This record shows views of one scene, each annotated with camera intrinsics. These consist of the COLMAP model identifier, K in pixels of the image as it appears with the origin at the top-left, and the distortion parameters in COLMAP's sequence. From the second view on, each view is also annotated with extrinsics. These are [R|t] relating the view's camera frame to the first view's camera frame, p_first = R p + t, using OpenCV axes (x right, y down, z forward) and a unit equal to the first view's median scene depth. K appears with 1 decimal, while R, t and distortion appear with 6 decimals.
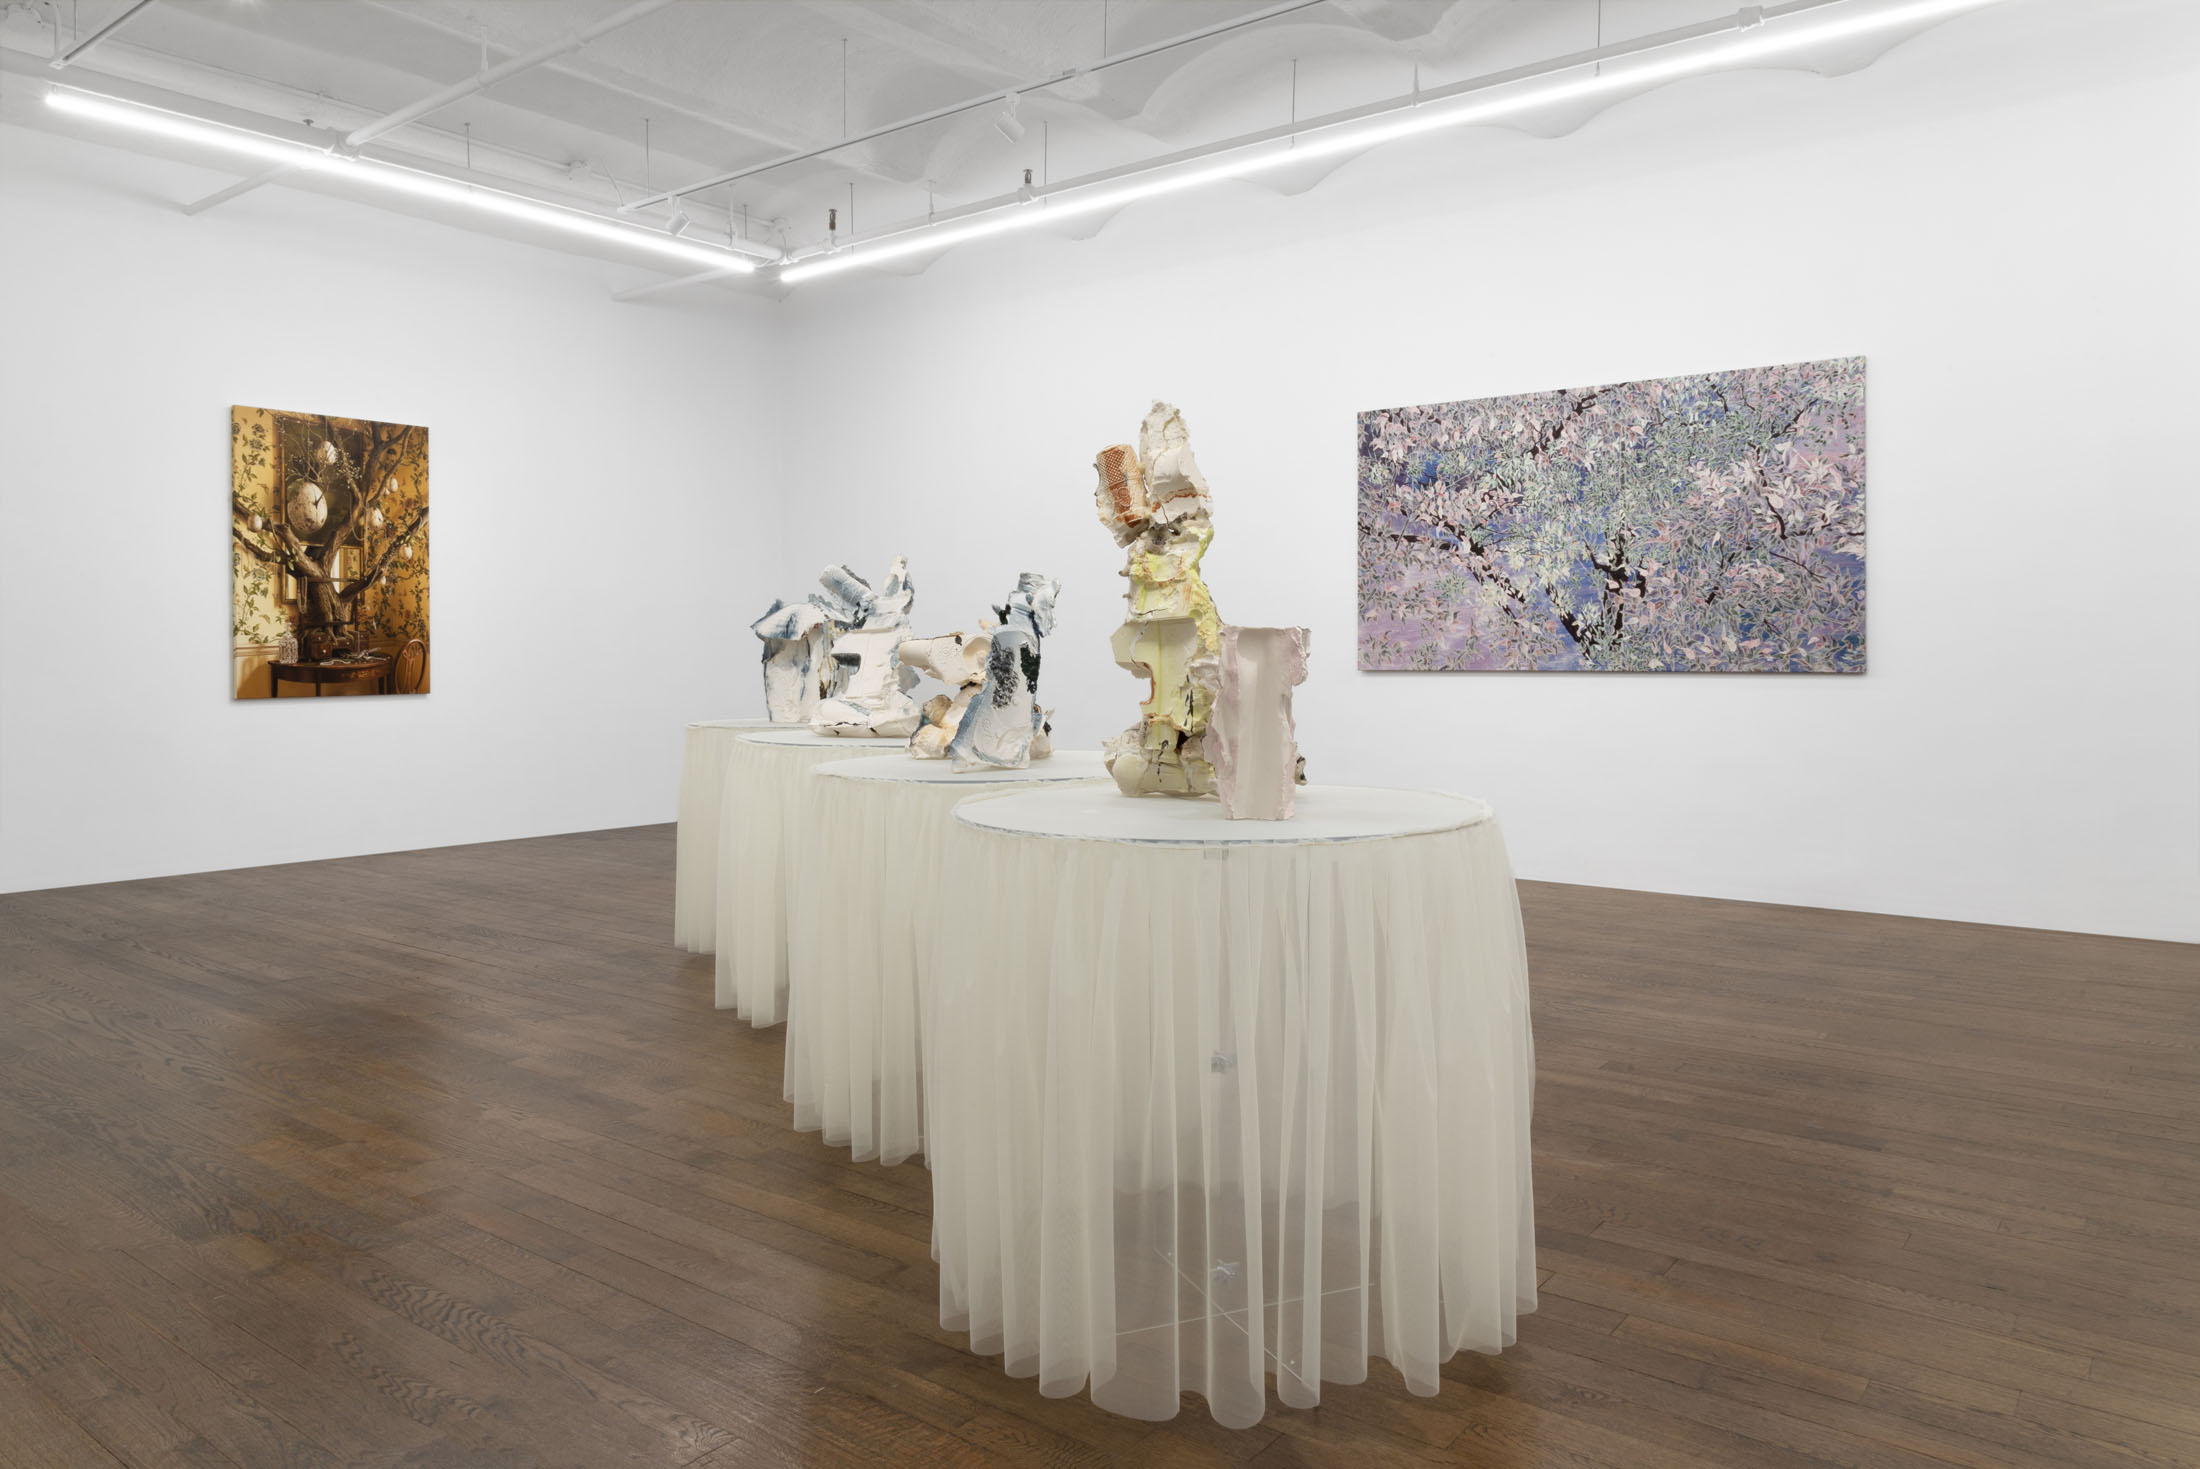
lens RADIAL K [[1529.0, 0, 1100.0], [0, 1529.0, 734.5], [0, 0, 1]] dist [-0.008935, -0.001028]
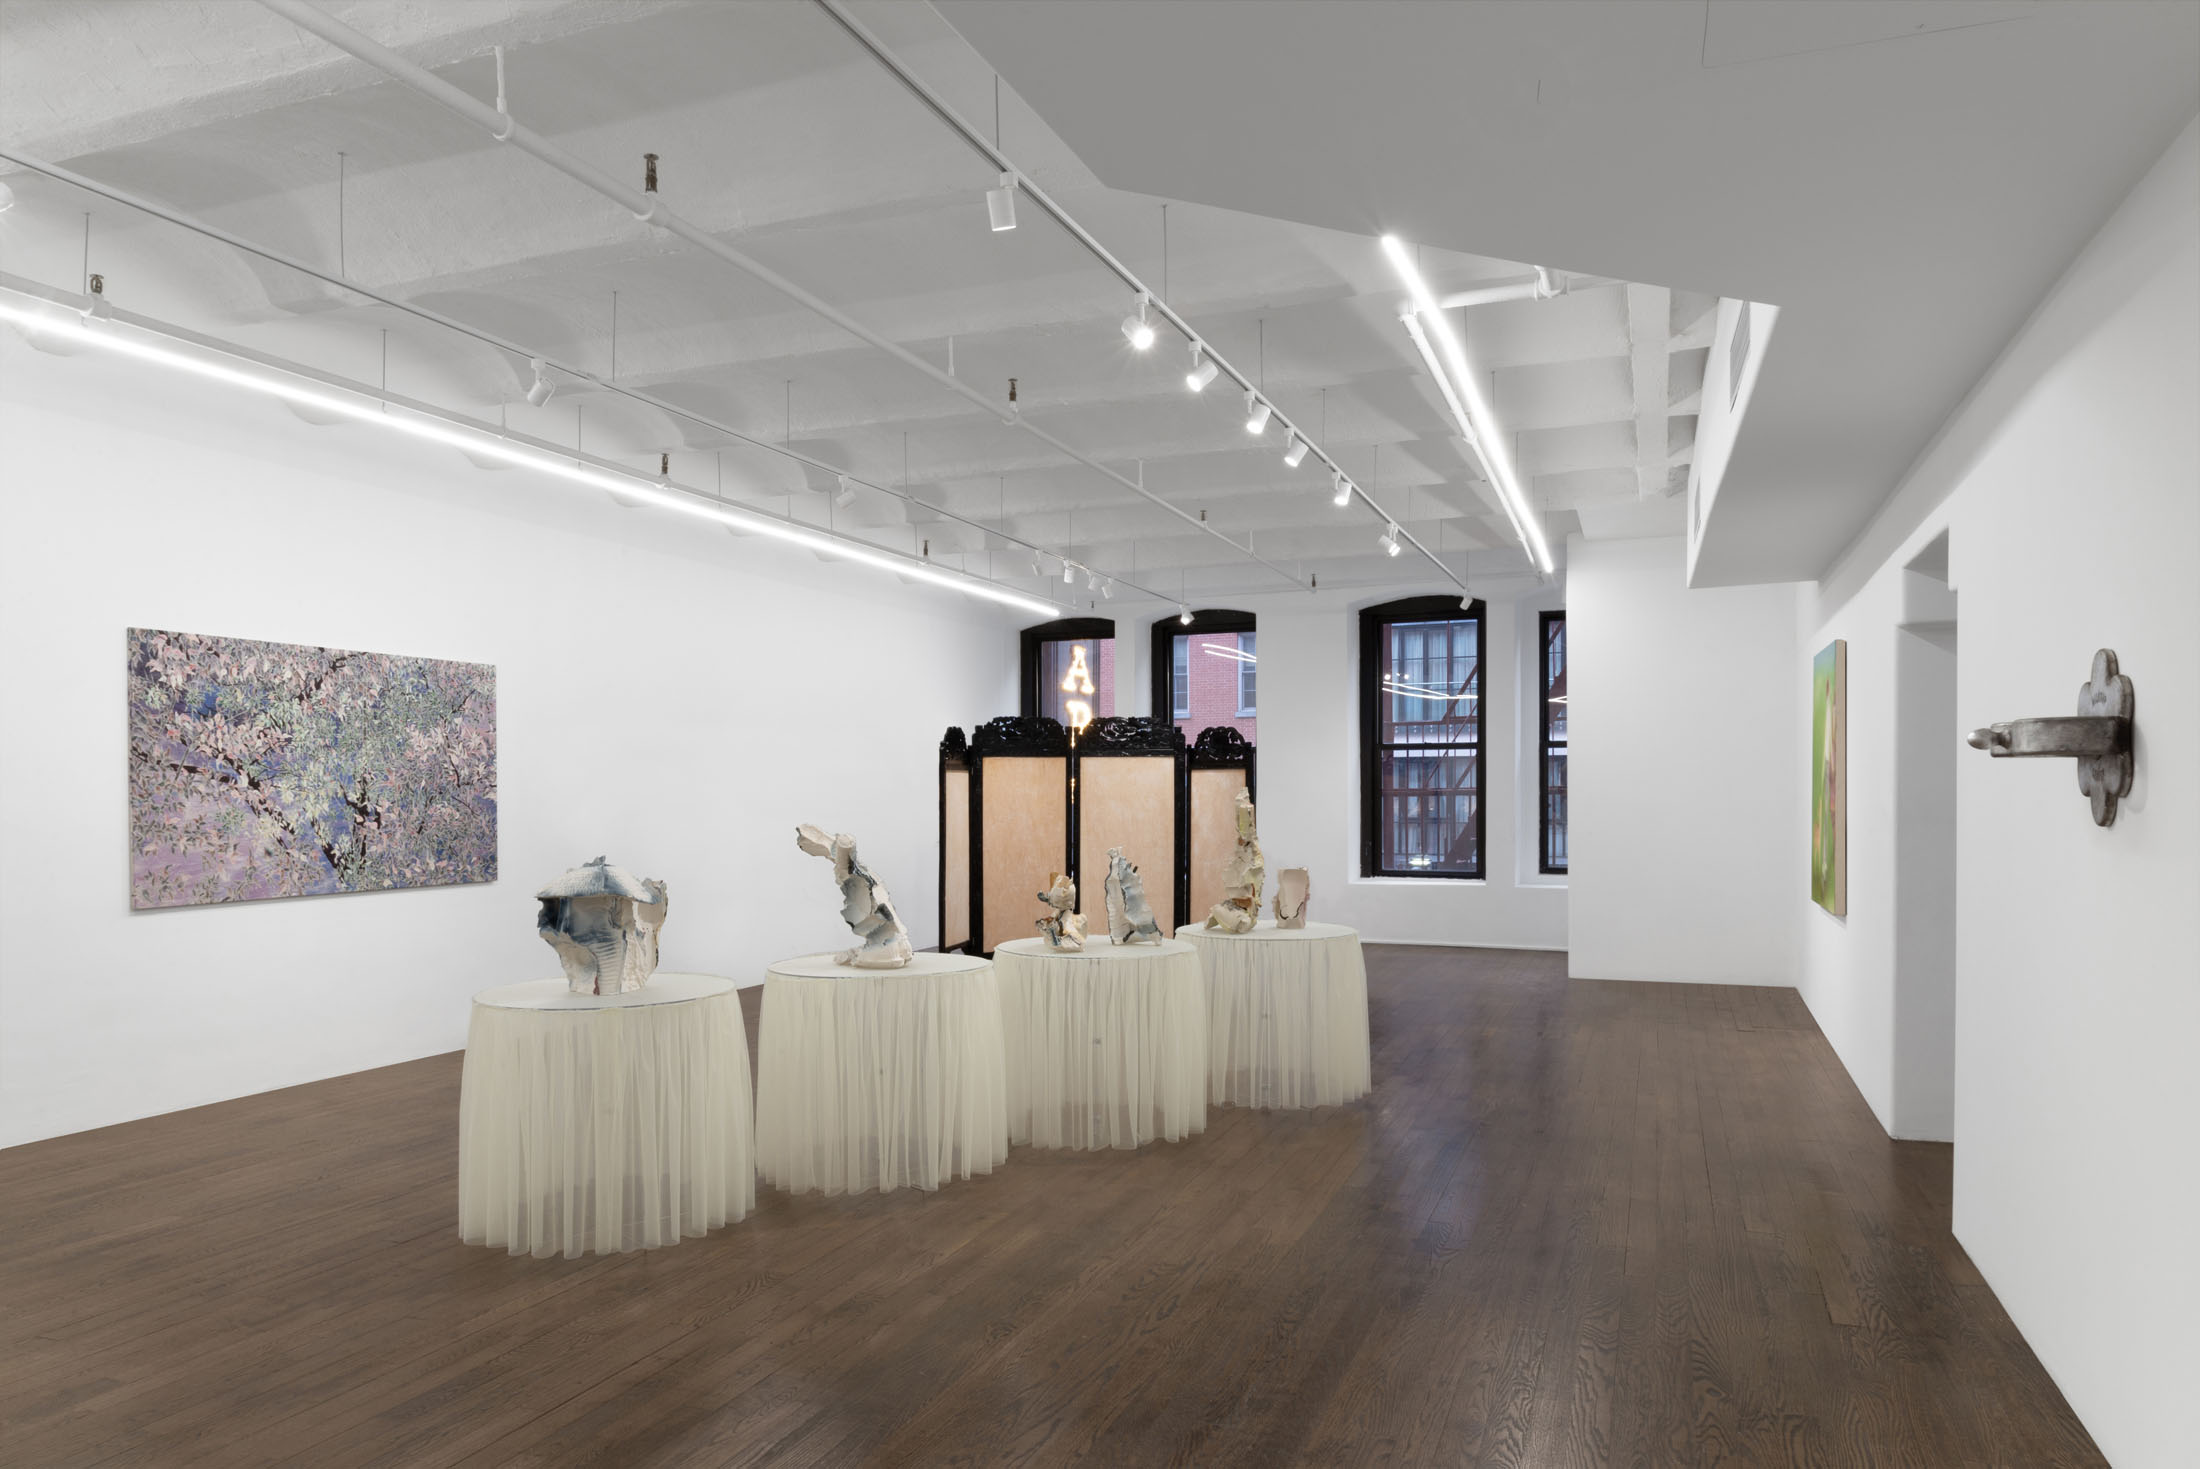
lens RADIAL K [[1529.0, 0, 1100.0], [0, 1529.0, 734.5], [0, 0, 1]] dist [-0.008935, -0.001028]
pose [[-0.315535, 0.022013, 0.948659, -0.897722], [0.031073, 0.999434, -0.012856, -0.119634], [-0.948405, 0.025421, -0.316040, 0.756340]]
